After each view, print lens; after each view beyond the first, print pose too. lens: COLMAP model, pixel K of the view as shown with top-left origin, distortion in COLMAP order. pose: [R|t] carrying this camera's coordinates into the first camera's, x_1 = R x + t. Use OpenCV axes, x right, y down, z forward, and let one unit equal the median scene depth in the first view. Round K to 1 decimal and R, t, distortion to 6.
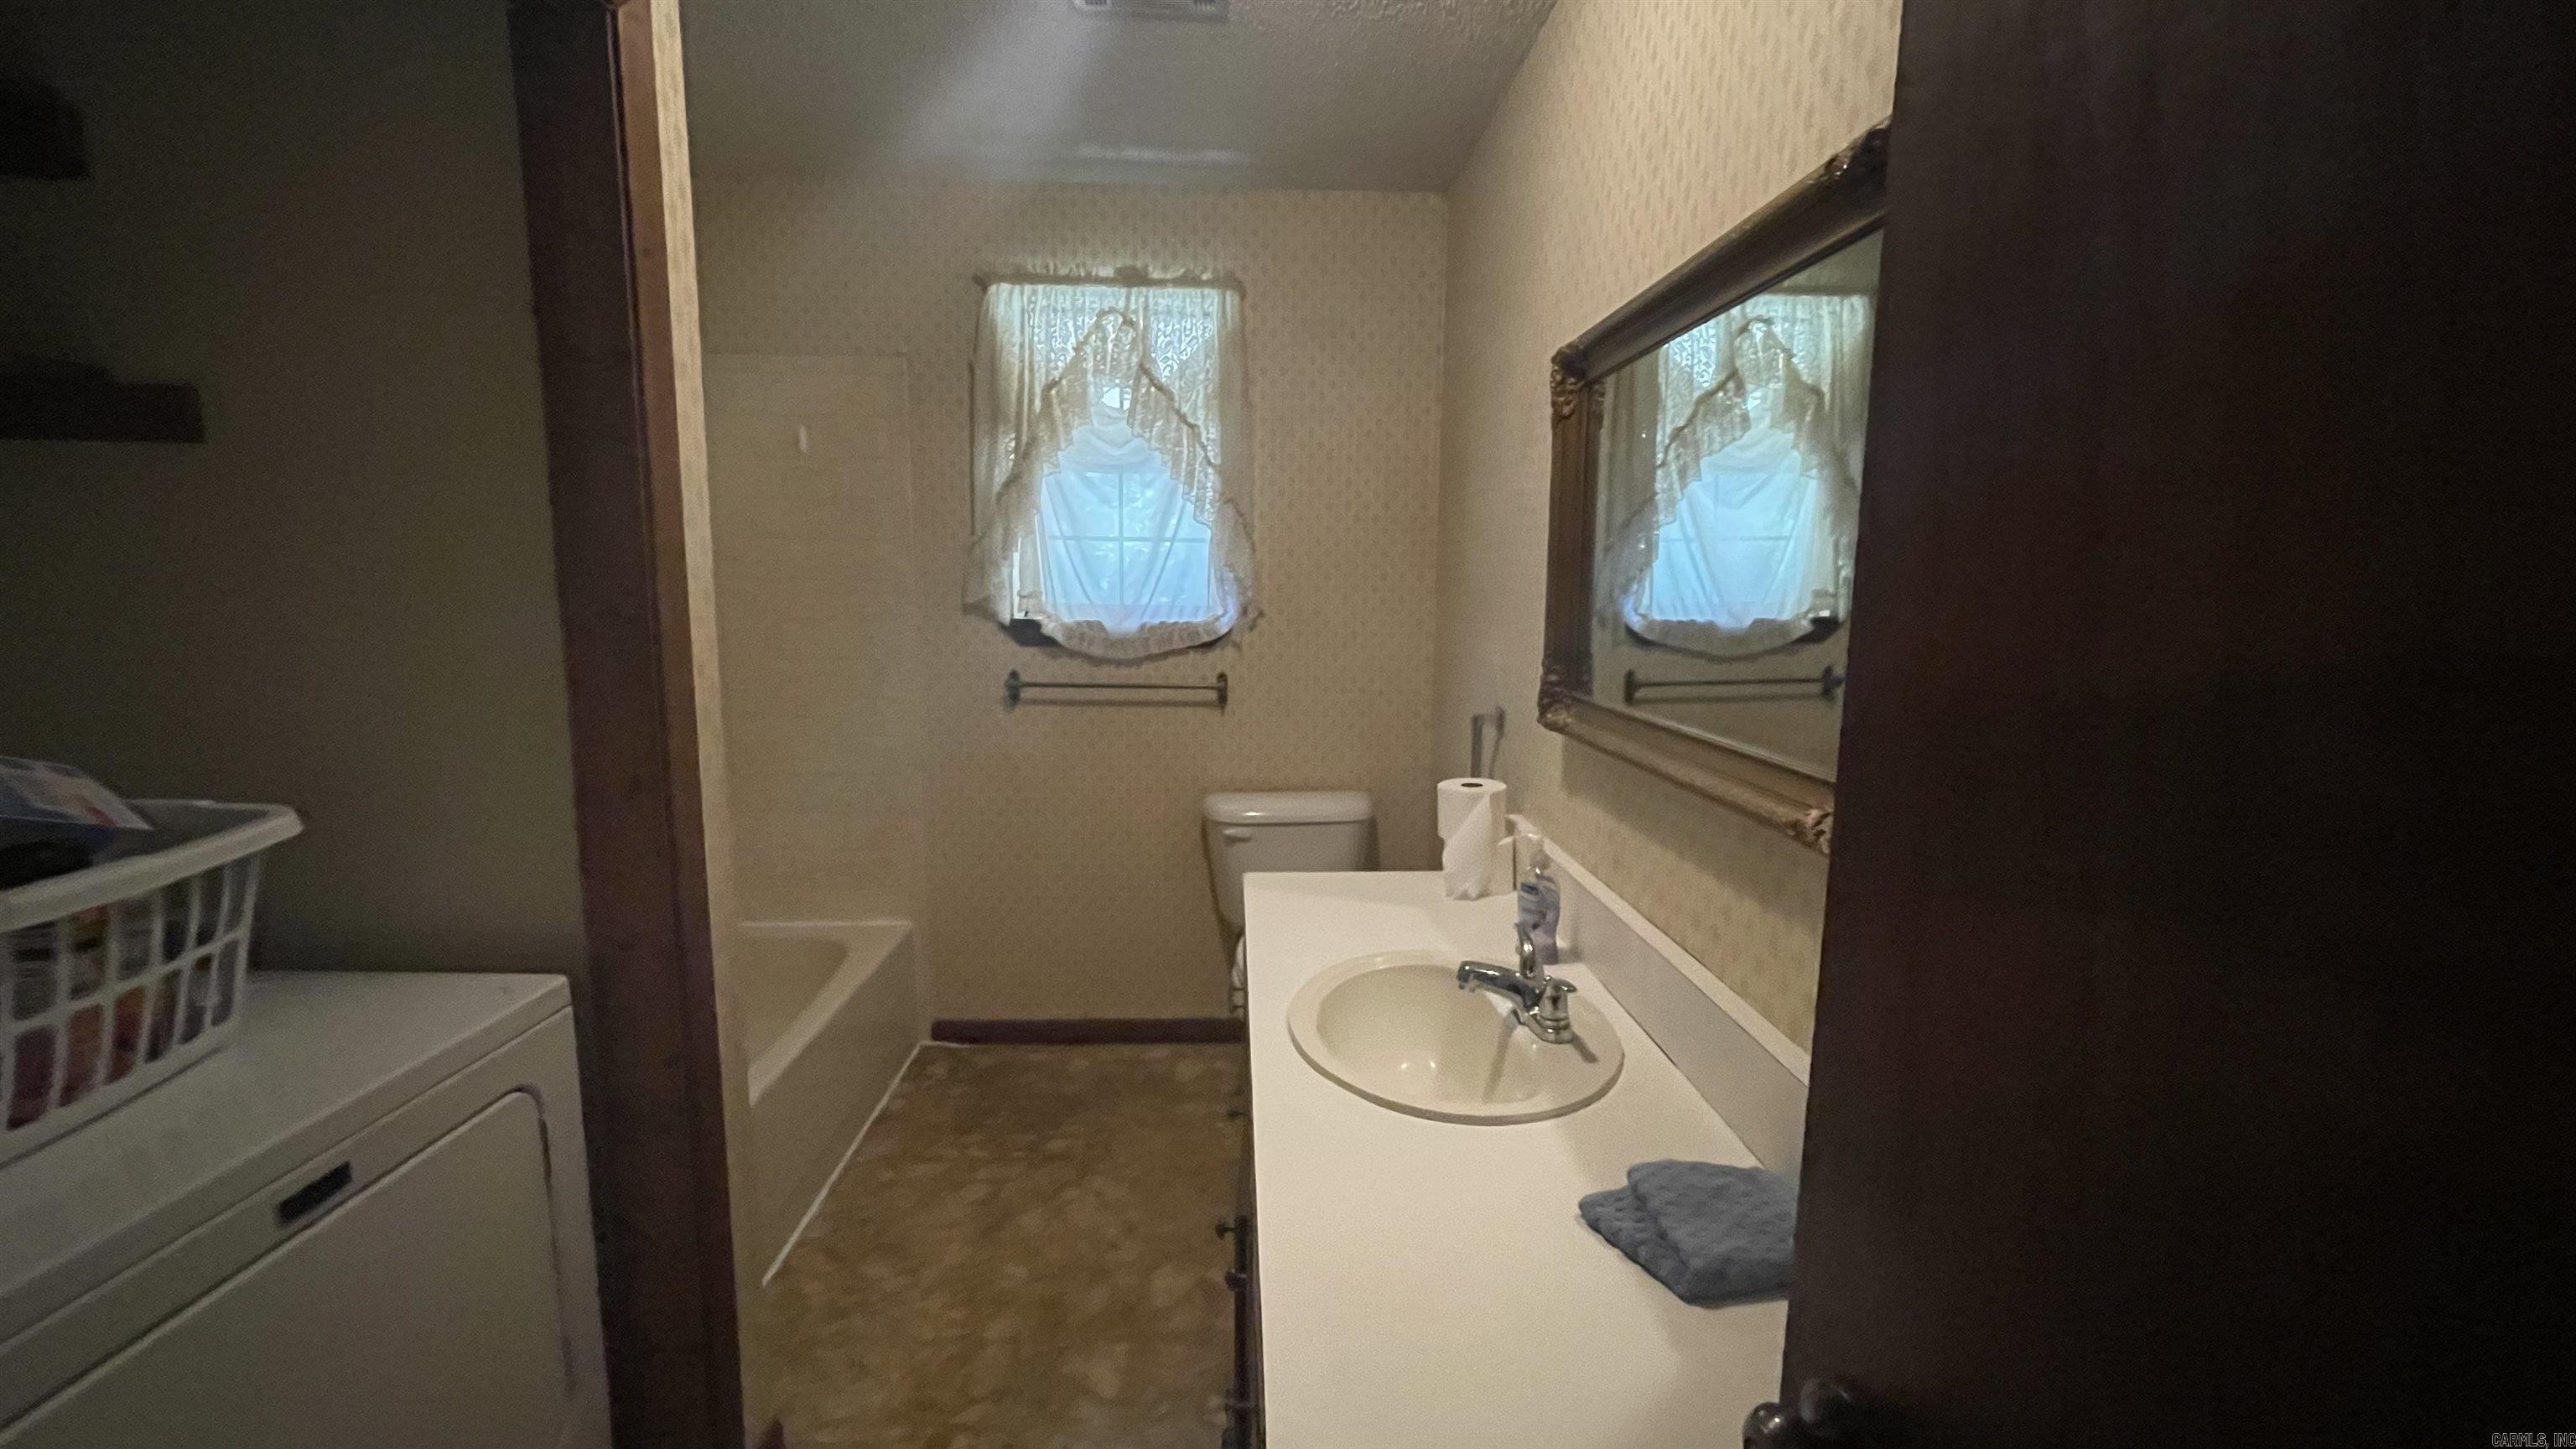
lens RADIAL K [[1038.2, 0, 1284.8], [0, 1038.2, 729.3], [0, 0, 1]] dist [-0.001074, -0.000811]
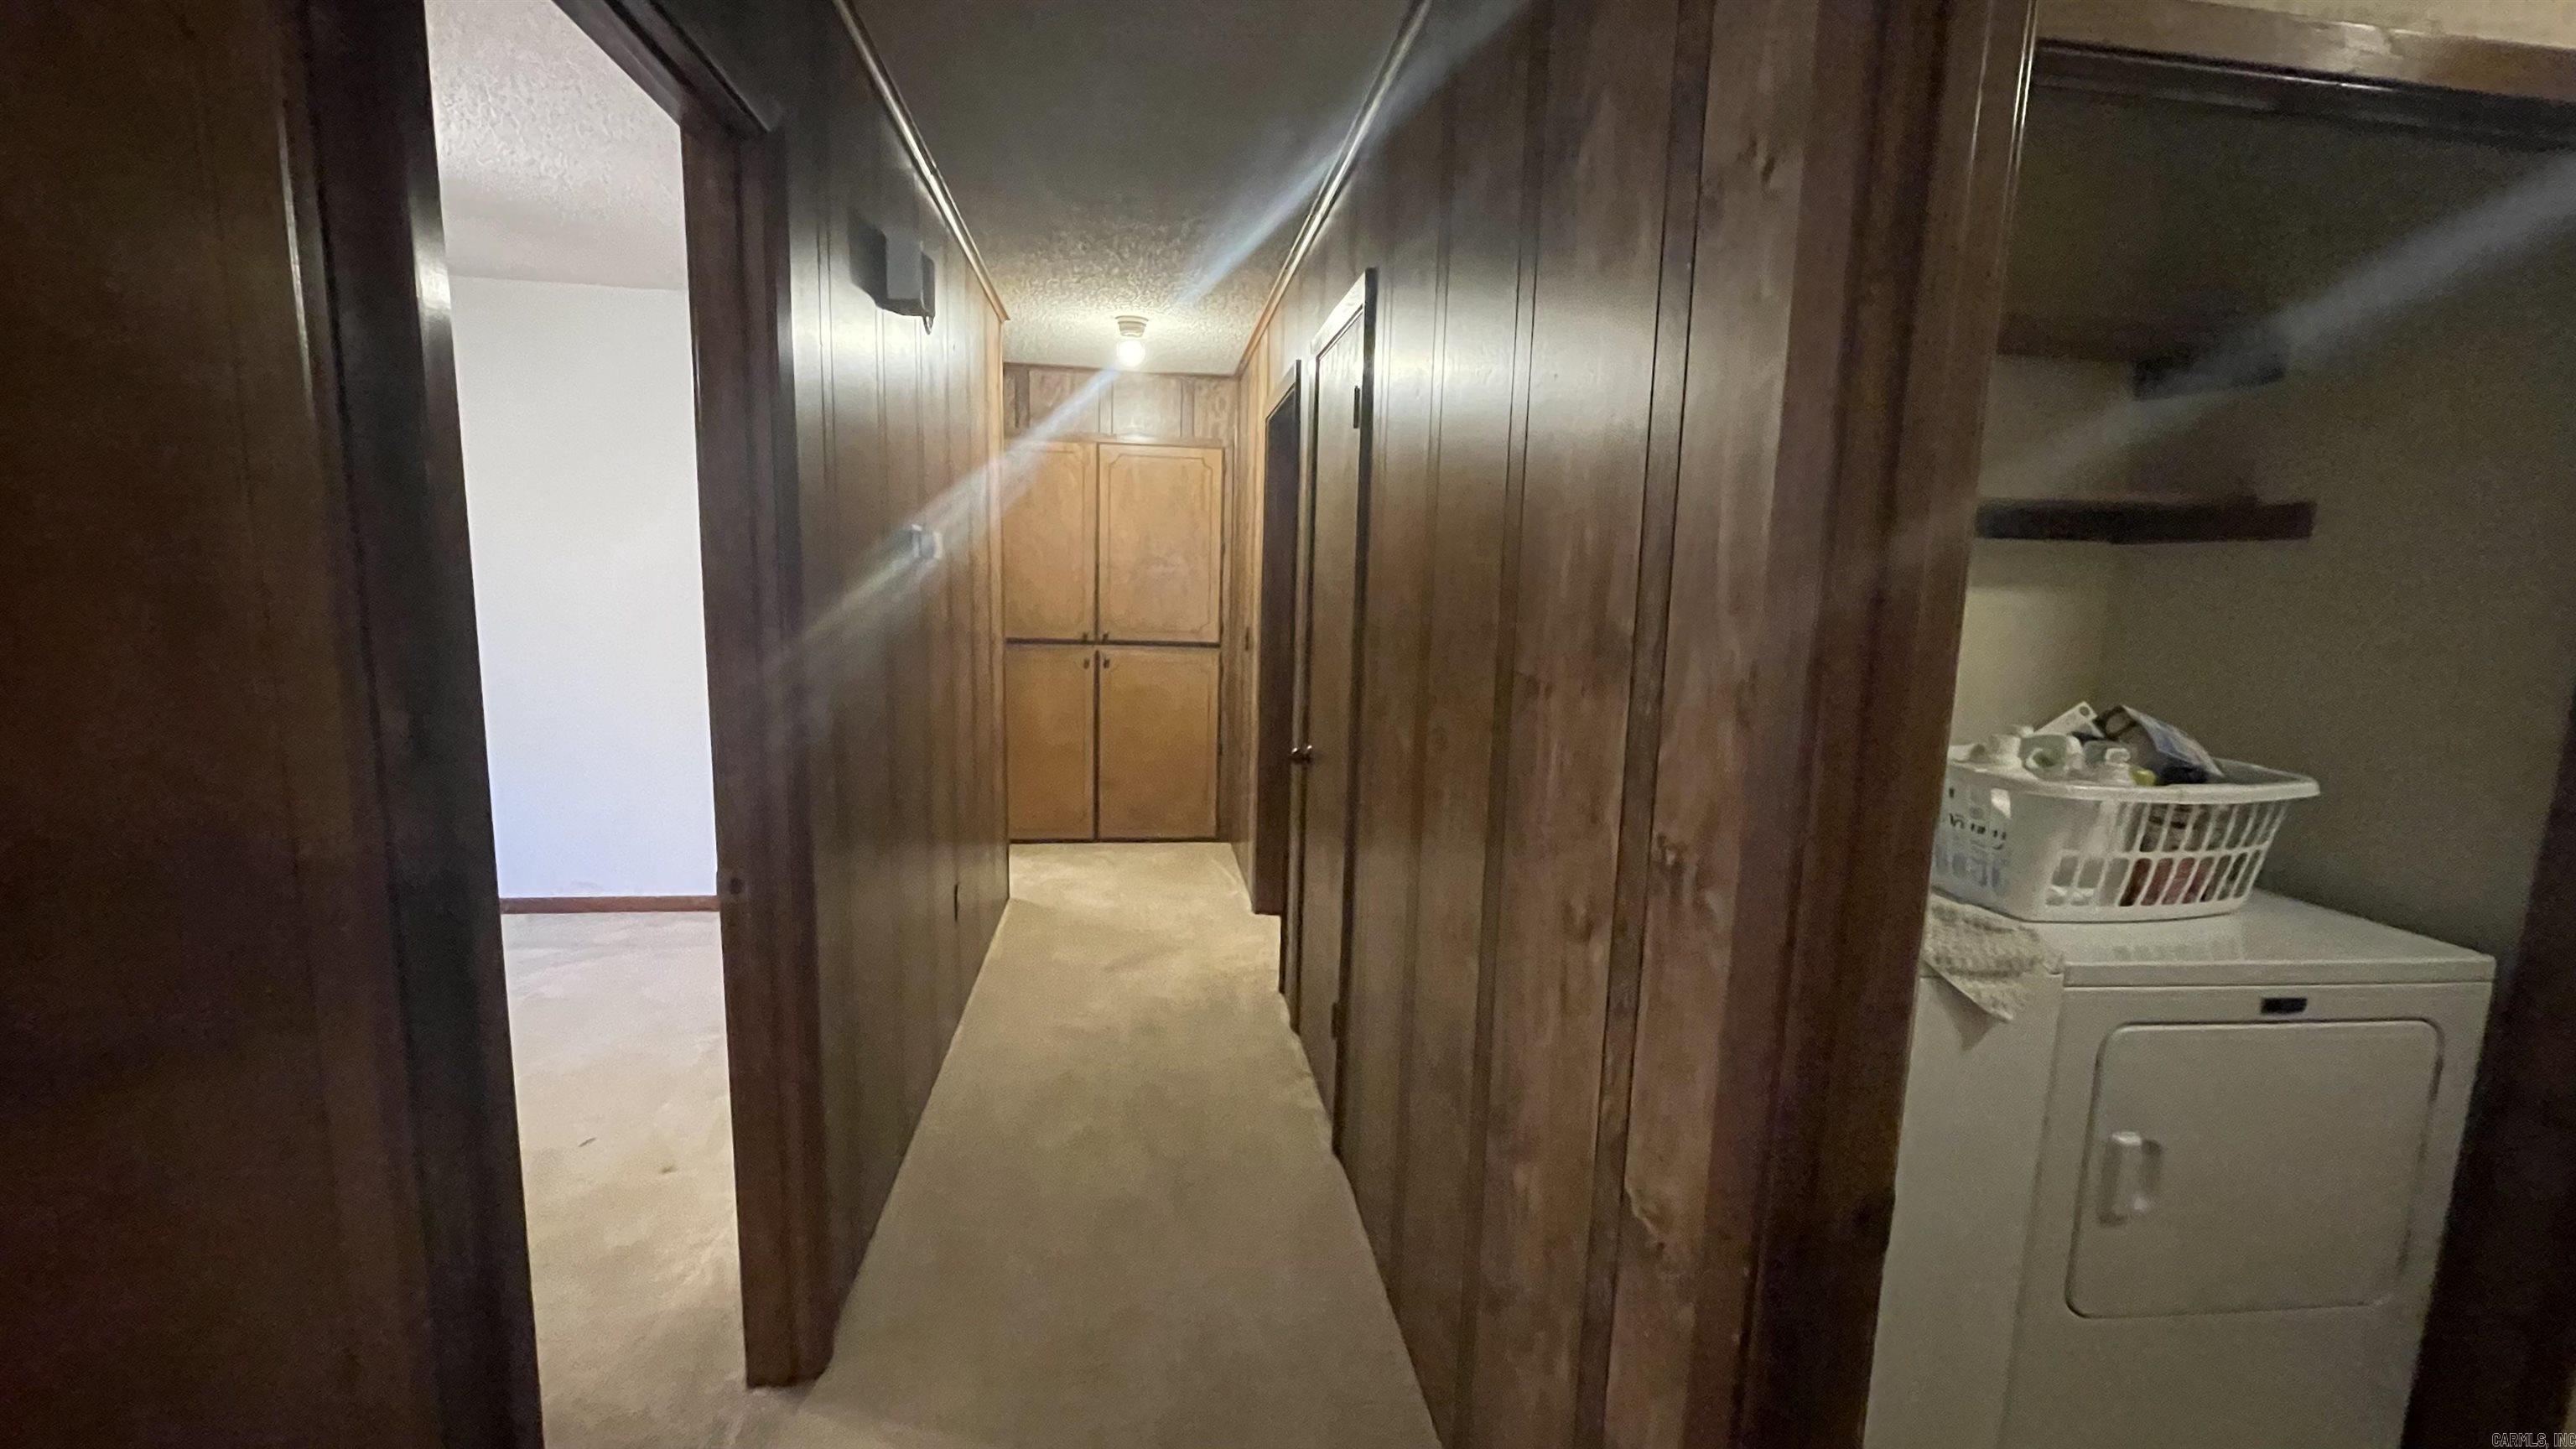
lens RADIAL K [[1038.2, 0, 1284.8], [0, 1038.2, 729.3], [0, 0, 1]] dist [-0.001074, -0.000811]
pose [[0.089267, 0.132245, -0.987189, 0.181227], [-0.168640, 0.978843, 0.115878, 0.036546], [0.981627, 0.156135, 0.109680, -0.298912]]
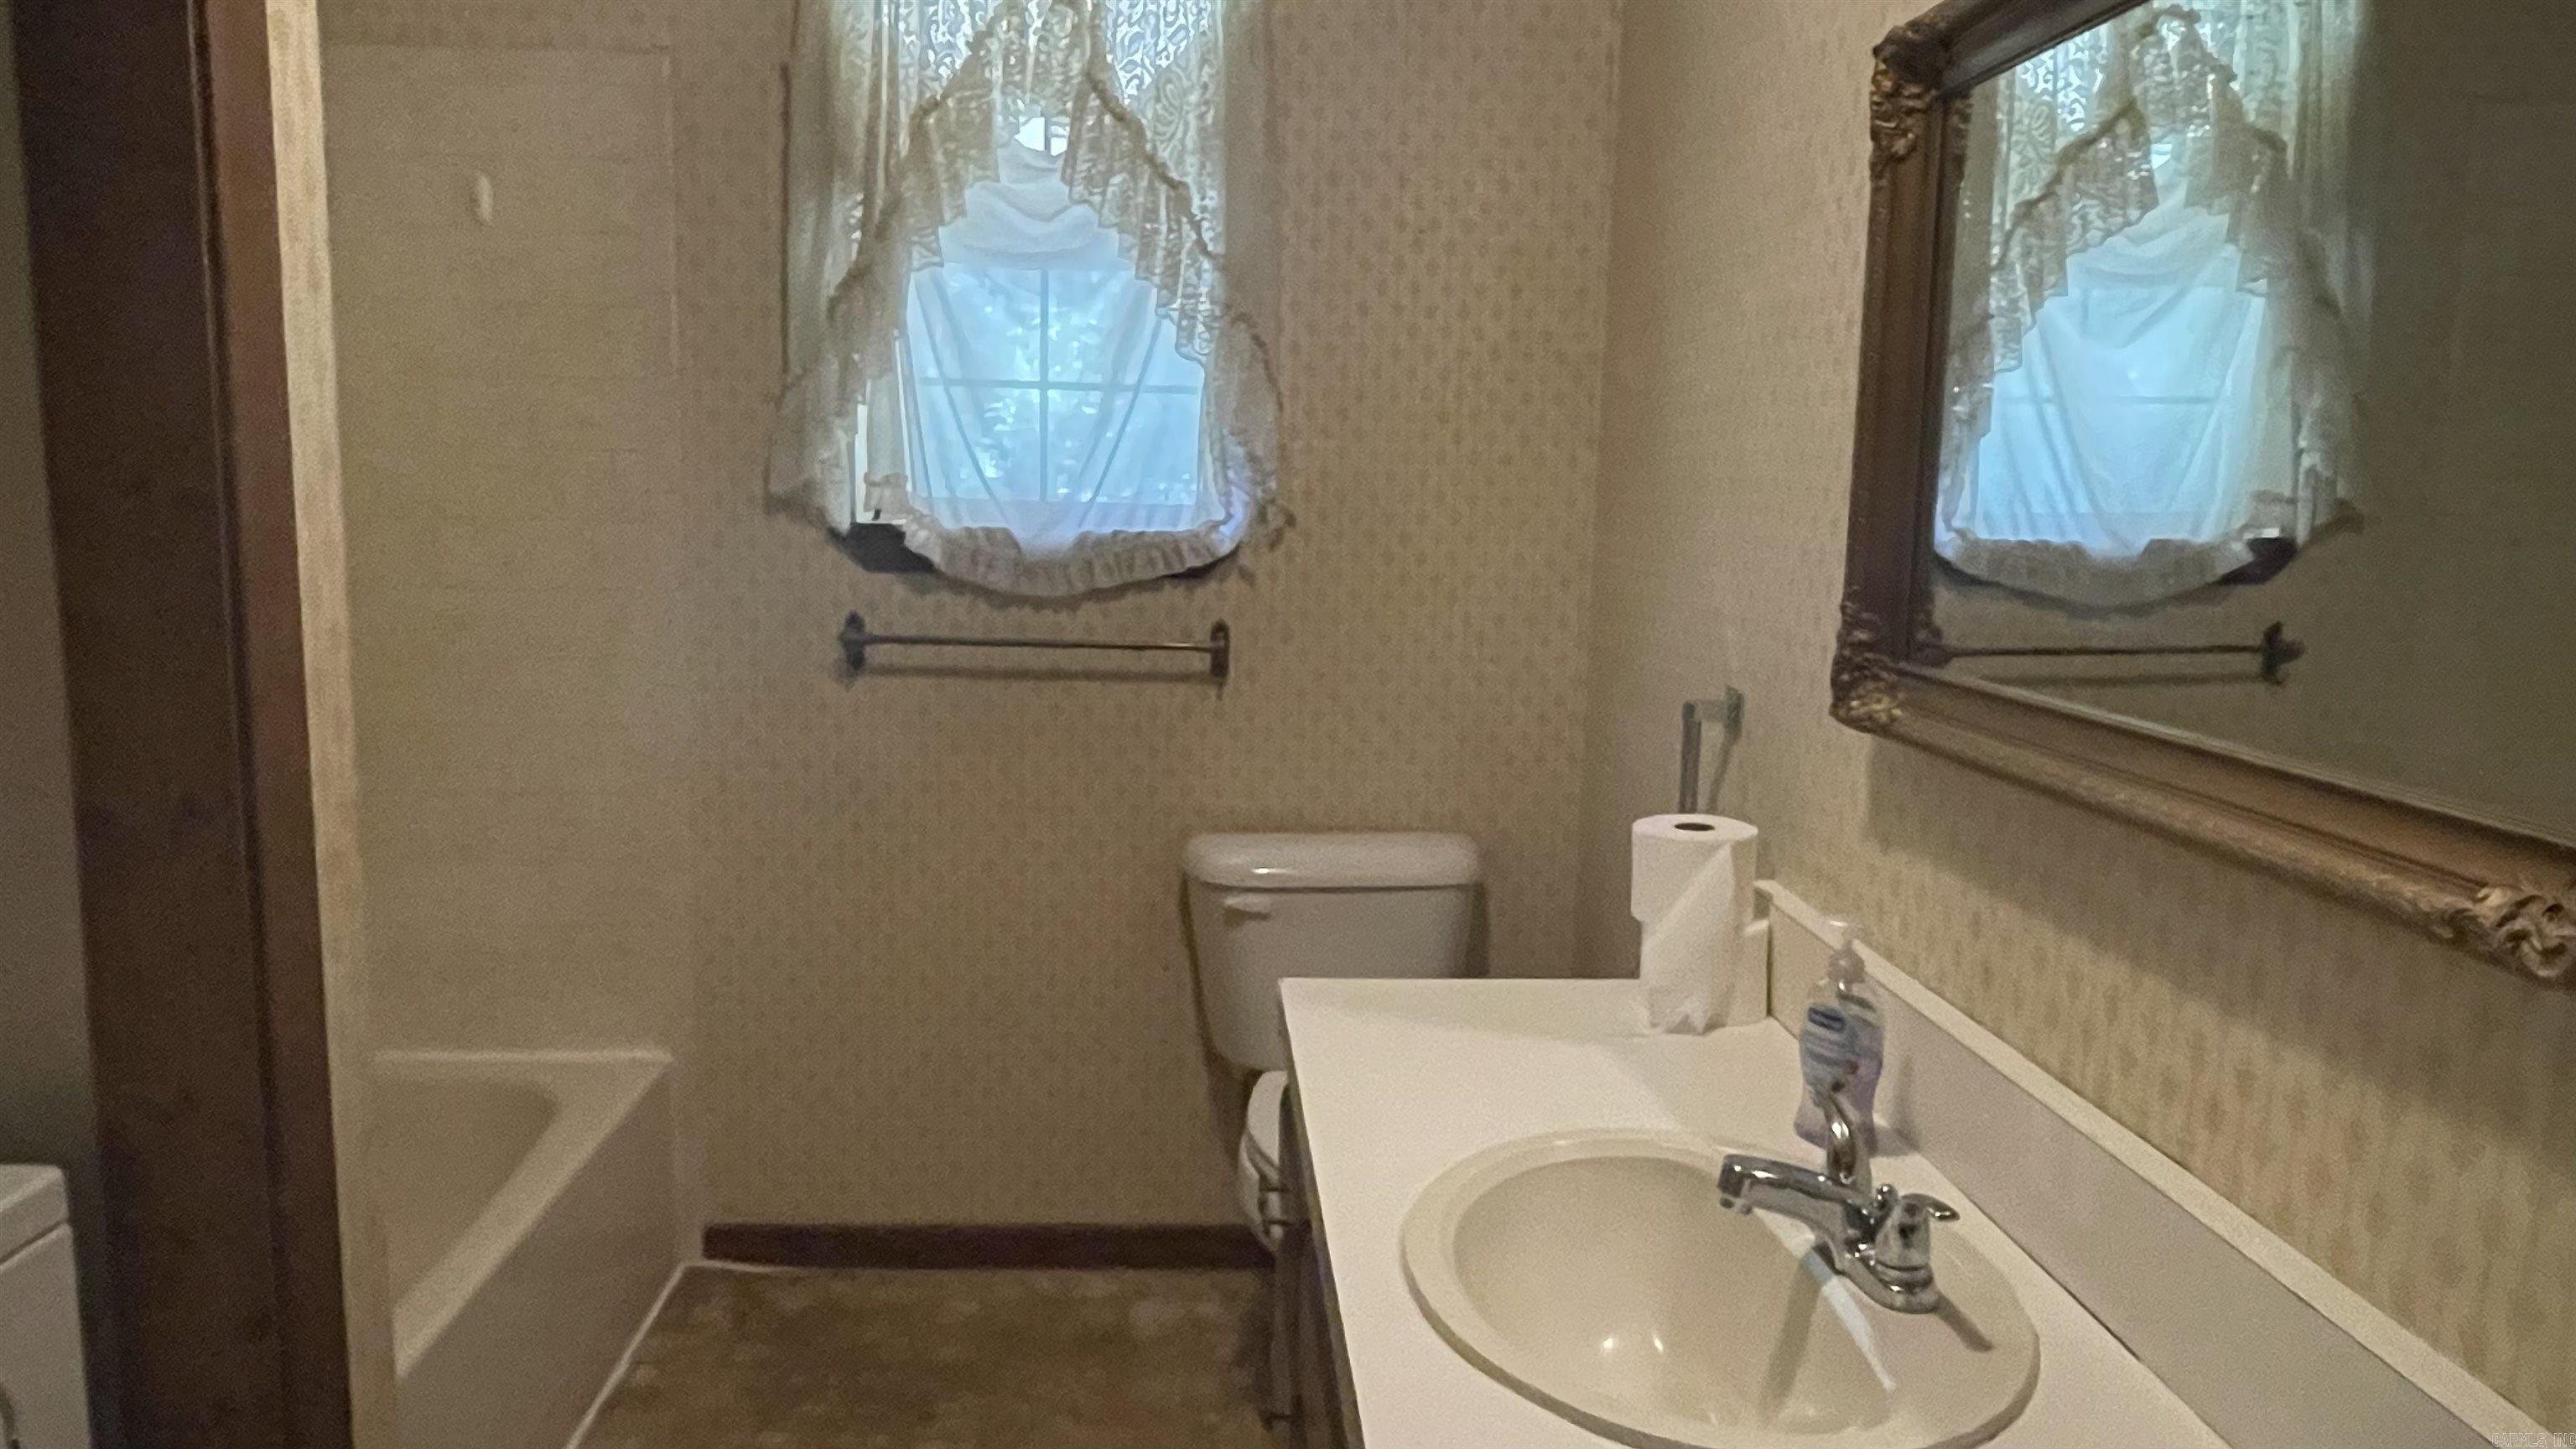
lens RADIAL K [[1728.8, 0, 1278.0], [0, 1728.8, 747.2], [0, 0, 1]] dist [-0.001243, -0.004508]
pose [[0.999905, 0.012161, 0.006464, -0.035842], [-0.012245, 0.999840, 0.013061, 0.001057], [-0.006304, -0.013139, 0.999894, 0.053670]]
